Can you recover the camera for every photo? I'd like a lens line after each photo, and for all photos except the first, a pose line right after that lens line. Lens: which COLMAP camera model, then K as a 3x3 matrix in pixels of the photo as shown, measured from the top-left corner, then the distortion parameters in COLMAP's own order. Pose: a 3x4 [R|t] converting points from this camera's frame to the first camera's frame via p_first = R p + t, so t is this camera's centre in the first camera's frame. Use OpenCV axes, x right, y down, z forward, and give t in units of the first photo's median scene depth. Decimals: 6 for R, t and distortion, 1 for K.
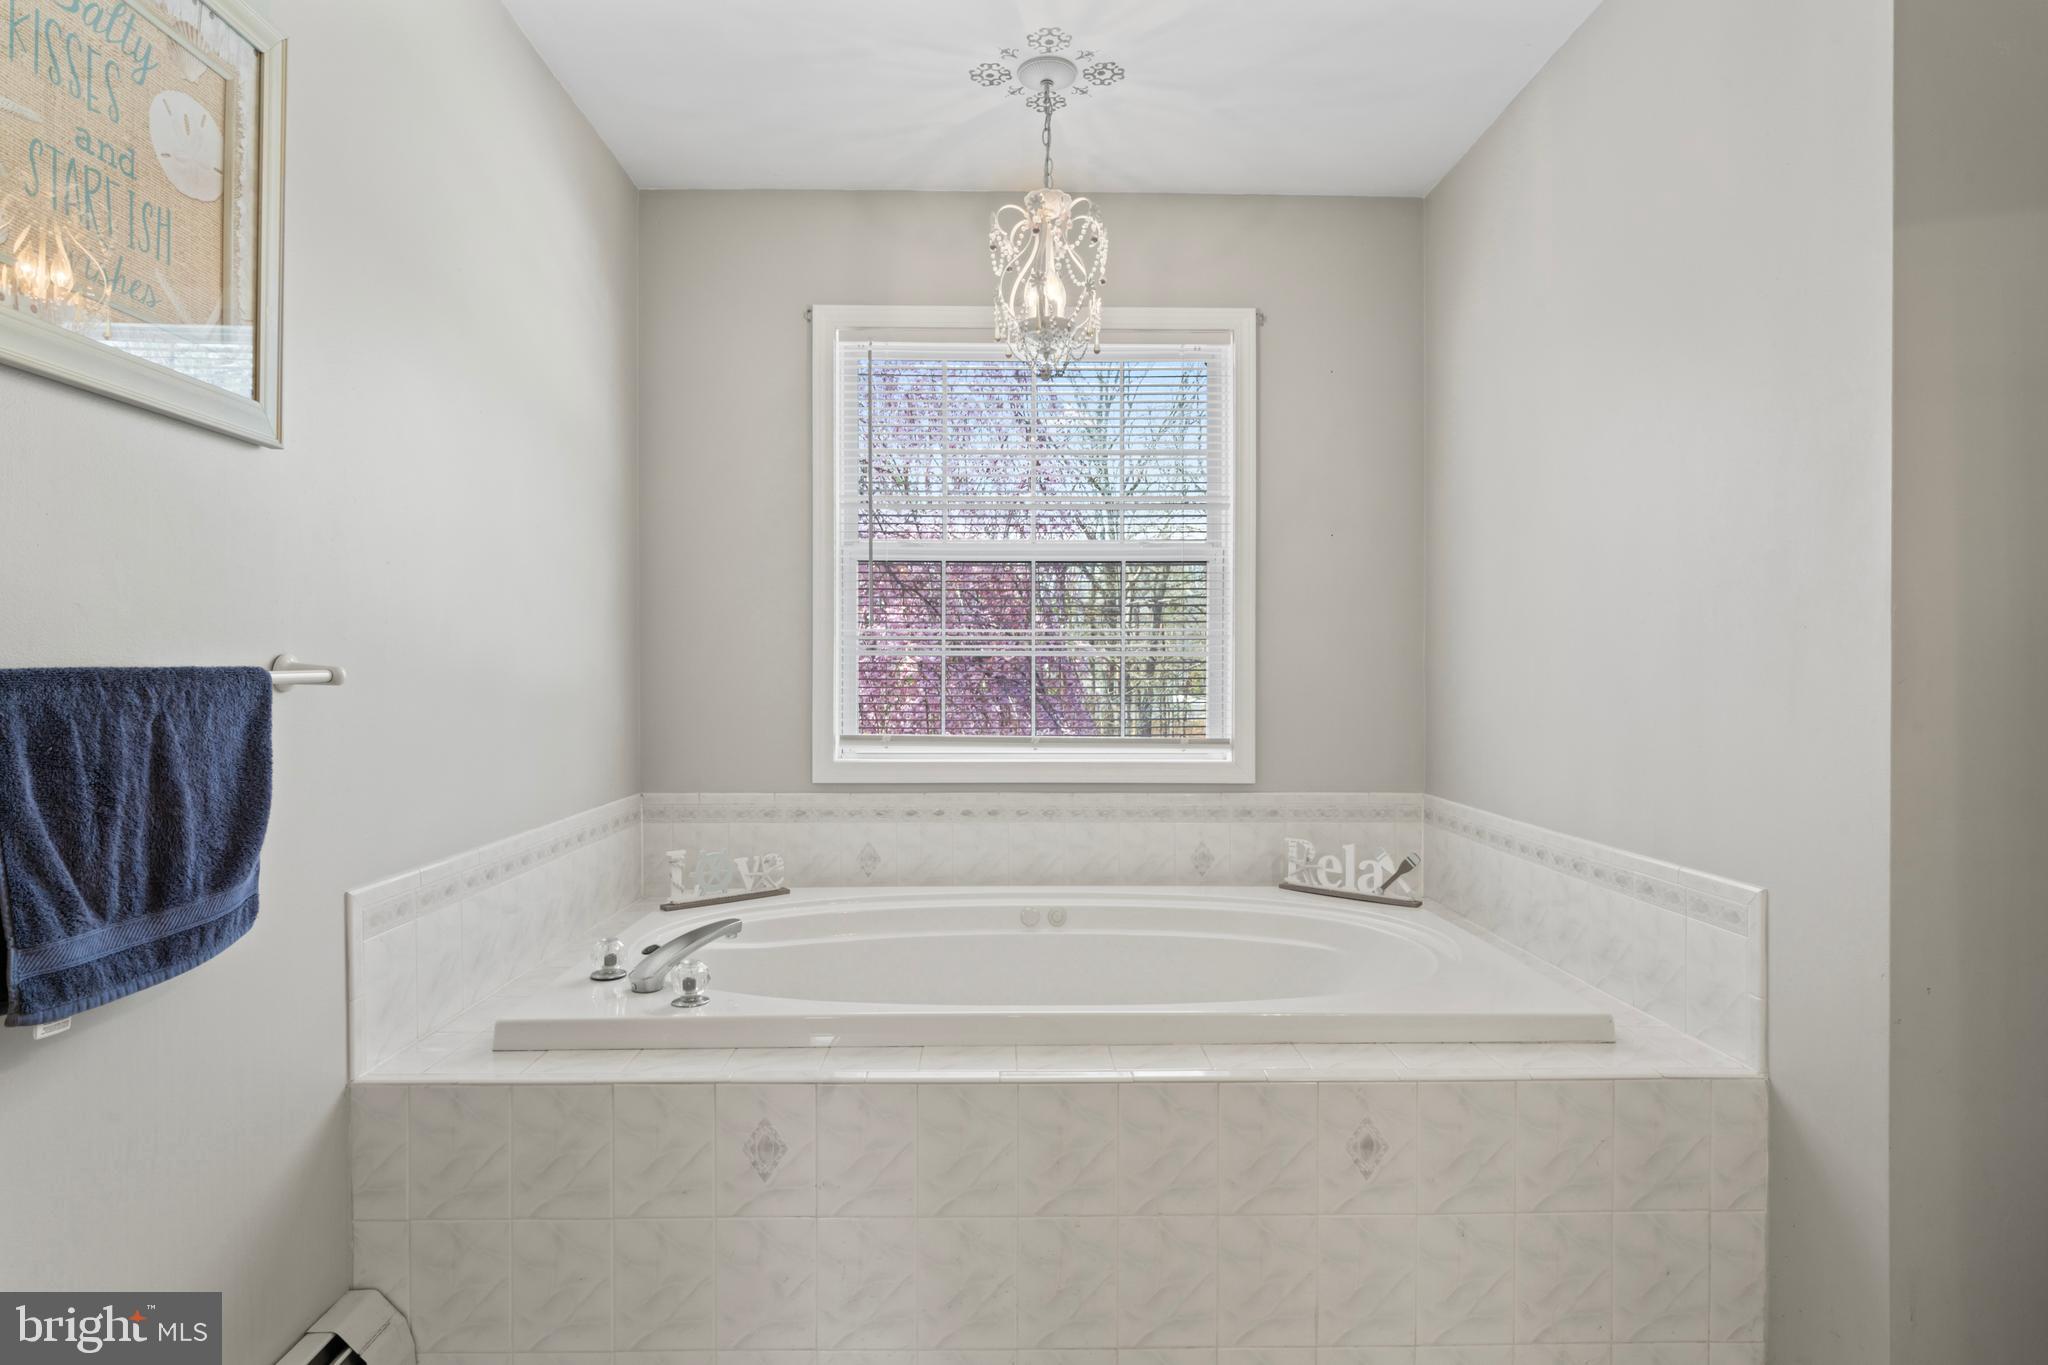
lens RADIAL K [[1091.7, 0, 1019.3], [0, 1091.7, 681.0], [0, 0, 1]] dist [-0.001153, -0.001369]
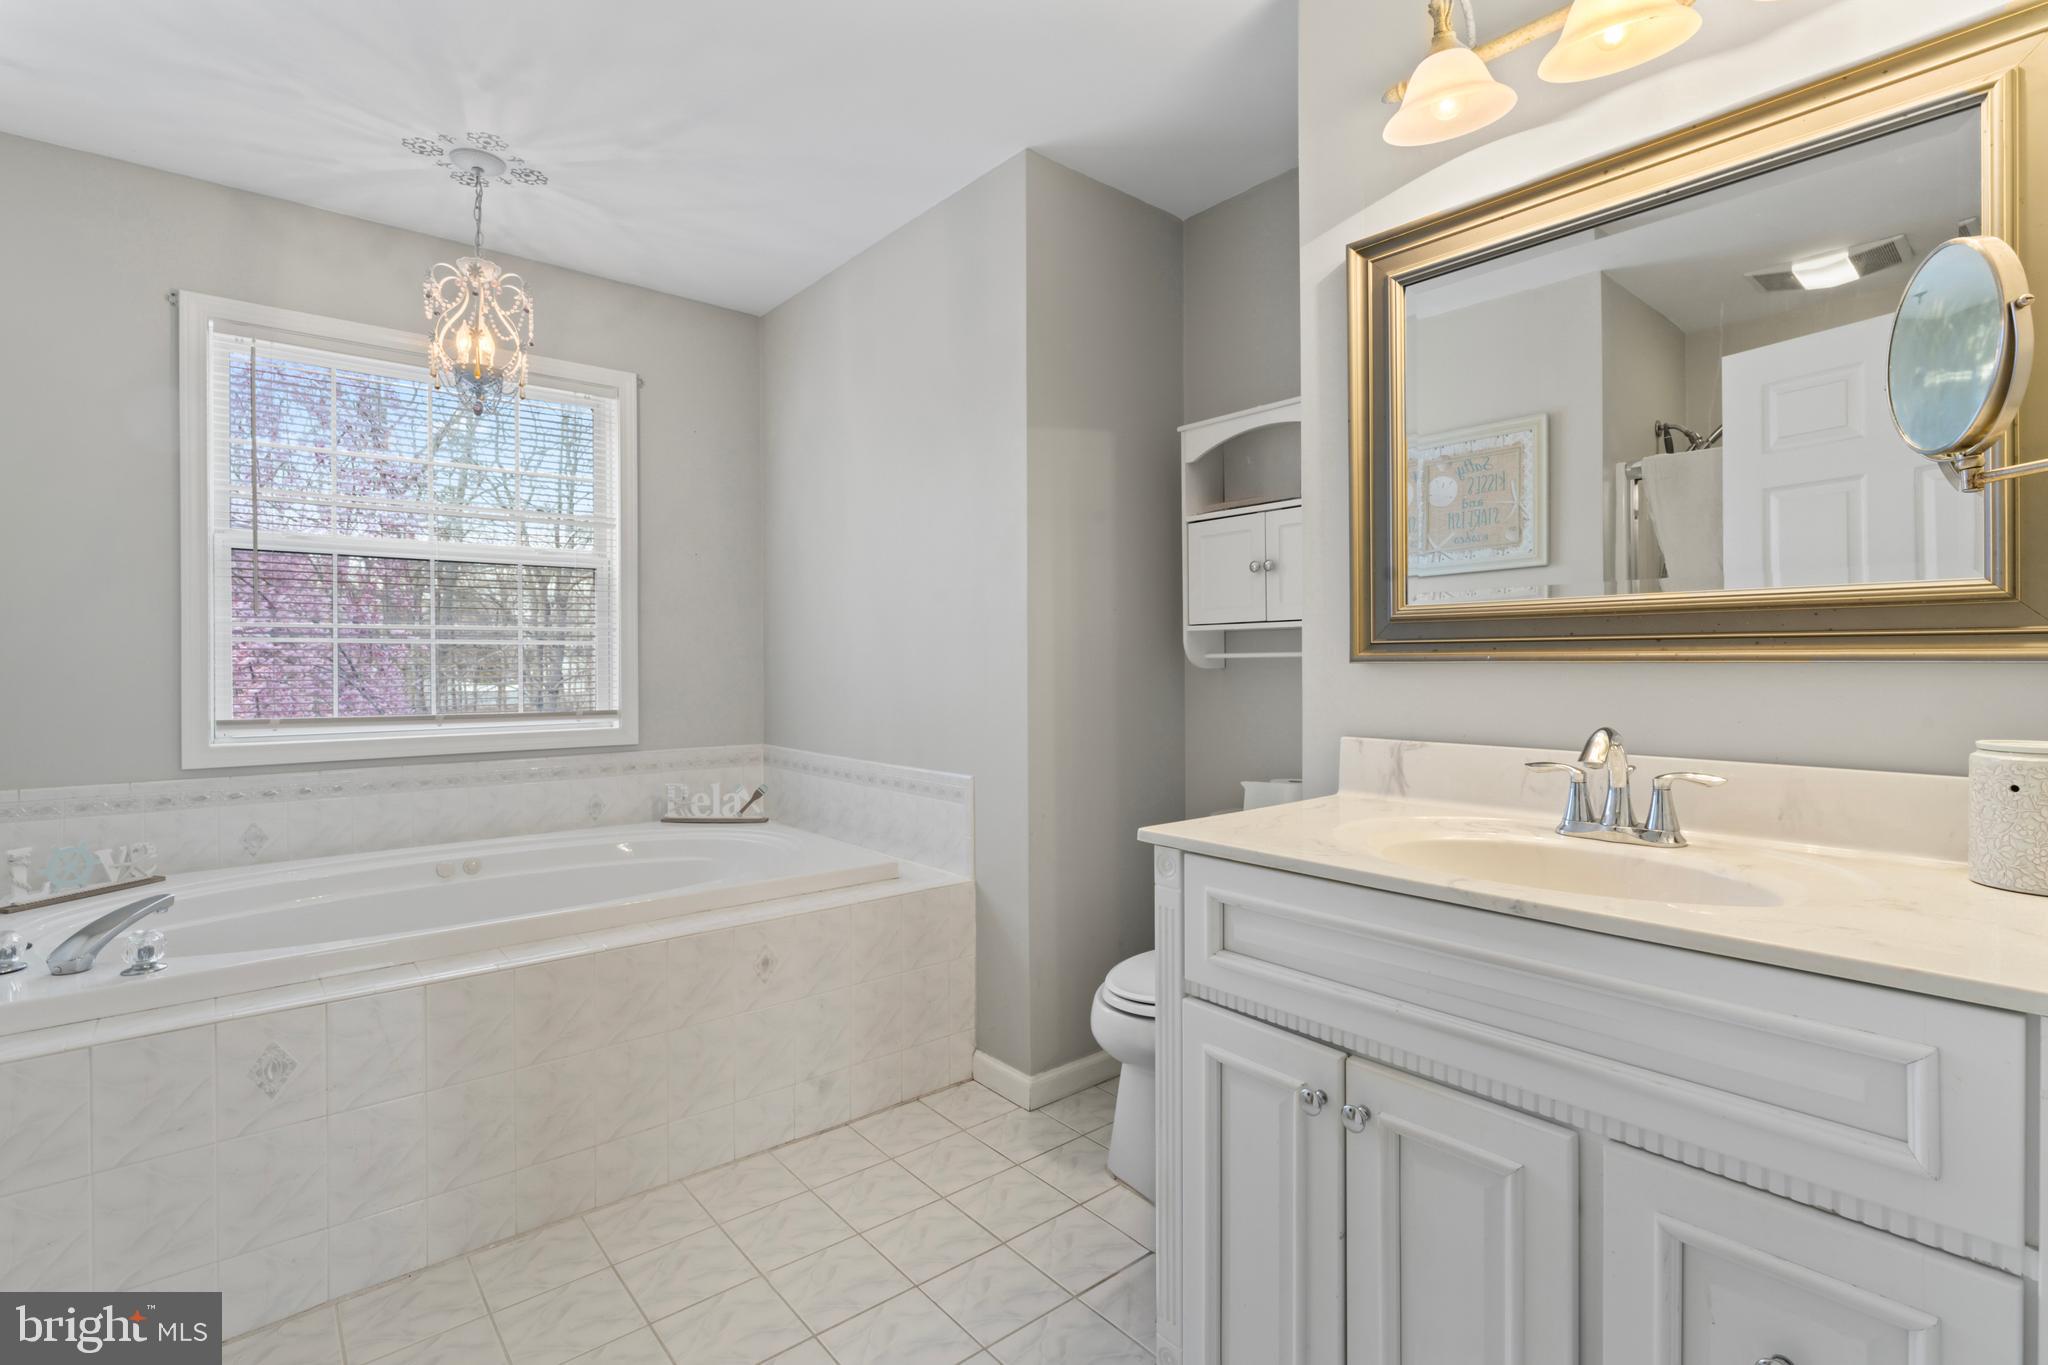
lens RADIAL K [[946.6, 0, 1024.0], [0, 946.6, 682.5], [0, 0, 1]] dist [-0.001585, 0.000128]
pose [[0.777566, -0.018644, 0.628525, -0.141021], [0.008156, 0.999775, 0.019567, 0.003688], [-0.628748, -0.010089, 0.777543, -0.163220]]
